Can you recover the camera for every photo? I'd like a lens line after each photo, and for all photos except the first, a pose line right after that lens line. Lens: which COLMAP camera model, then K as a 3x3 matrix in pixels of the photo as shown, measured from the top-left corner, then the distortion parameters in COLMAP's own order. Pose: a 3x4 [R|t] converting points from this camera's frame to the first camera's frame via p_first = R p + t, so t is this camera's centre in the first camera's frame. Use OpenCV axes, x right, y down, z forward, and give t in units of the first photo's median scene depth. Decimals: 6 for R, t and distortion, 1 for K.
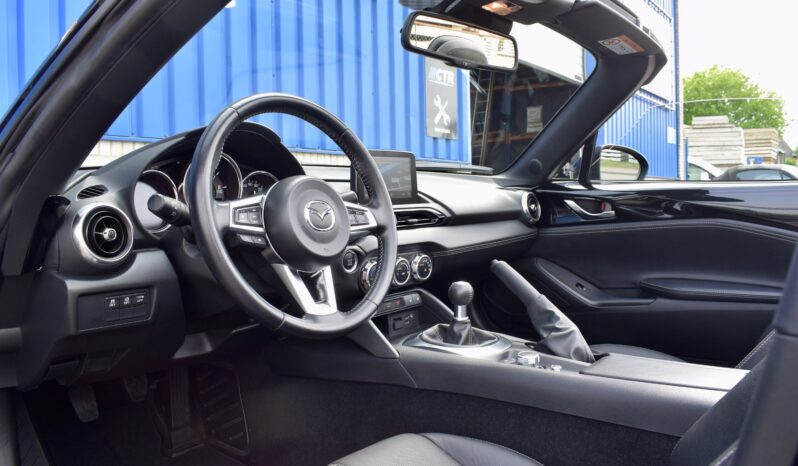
lens RADIAL K [[624.3, 0, 399.5], [0, 624.3, 242.2], [0, 0, 1]] dist [-0.102042, 0.011005]
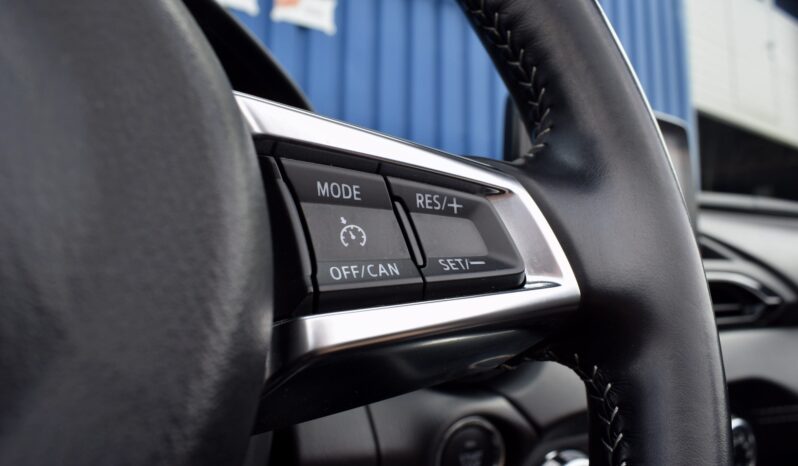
lens RADIAL K [[624.3, 0, 399.5], [0, 624.3, 242.2], [0, 0, 1]] dist [-0.102042, 0.011005]
pose [[0.949057, -0.030778, -0.313599, -0.028916], [-0.024483, 0.985007, -0.170767, -0.013897], [0.314153, 0.169746, 0.934074, 0.795842]]
